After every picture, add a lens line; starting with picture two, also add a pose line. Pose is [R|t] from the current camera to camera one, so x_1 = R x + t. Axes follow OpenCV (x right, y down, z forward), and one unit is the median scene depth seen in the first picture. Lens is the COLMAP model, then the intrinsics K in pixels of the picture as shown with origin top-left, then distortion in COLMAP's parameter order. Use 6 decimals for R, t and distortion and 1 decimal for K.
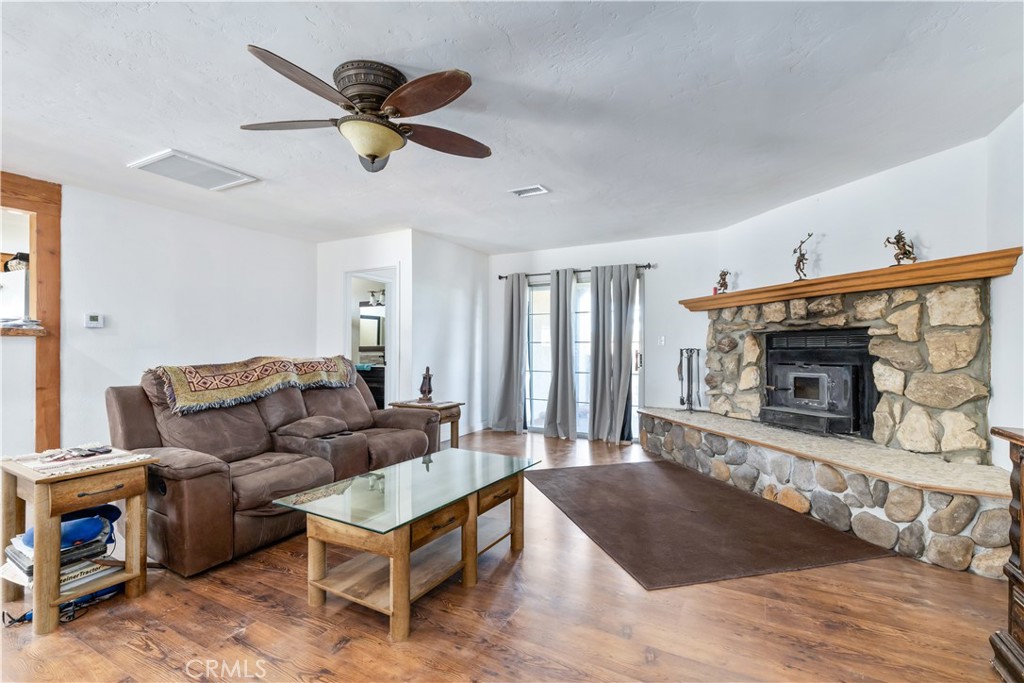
lens RADIAL K [[466.5, 0, 508.8], [0, 466.5, 342.6], [0, 0, 1]] dist [0.005794, -0.000914]
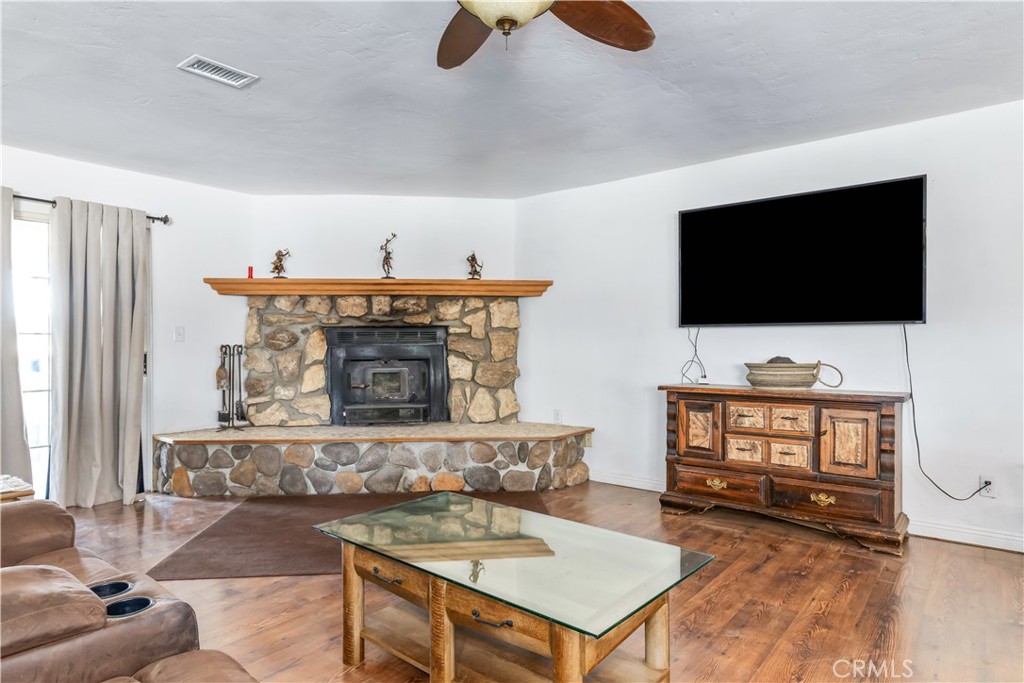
lens RADIAL K [[591.5, 0, 511.8], [0, 591.5, 342.8], [0, 0, 1]] dist [-0.002210, -0.000923]
pose [[0.186324, -0.000548, 0.982488, -0.630893], [-0.009710, 0.999950, 0.002399, 0.003449], [-0.982440, -0.009987, 0.186309, 0.516650]]
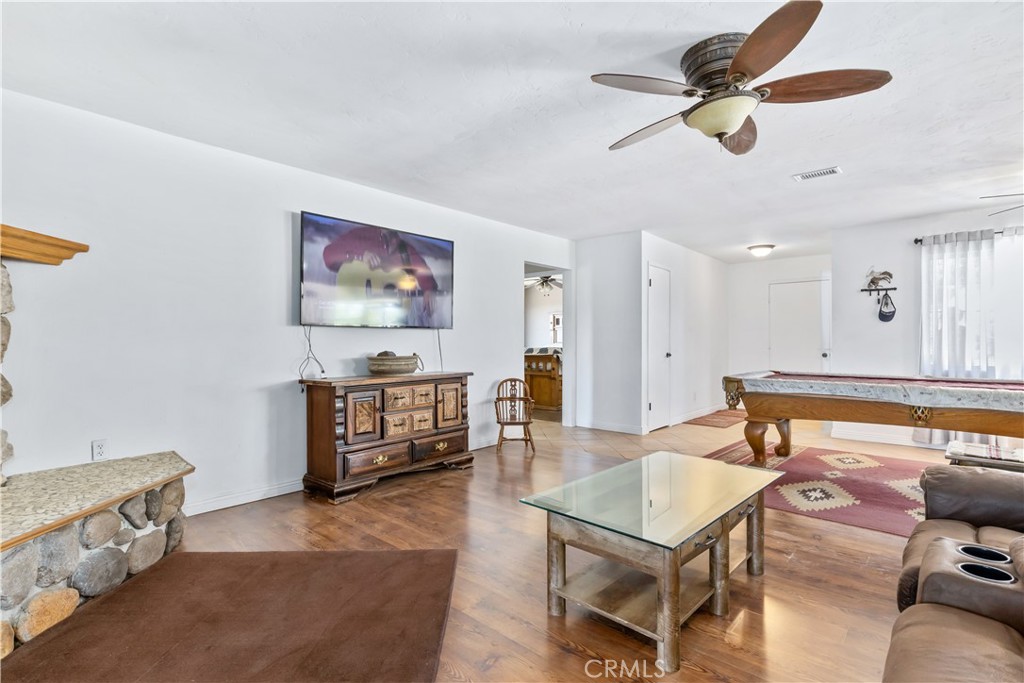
lens RADIAL K [[487.5, 0, 521.4], [0, 487.5, 339.6], [0, 0, 1]] dist [0.000864, -0.000855]
pose [[-0.976732, 0.002231, 0.214450, -0.065285], [-0.001278, 0.999868, -0.016224, 0.017046], [-0.214458, -0.016120, -0.976600, 1.260587]]
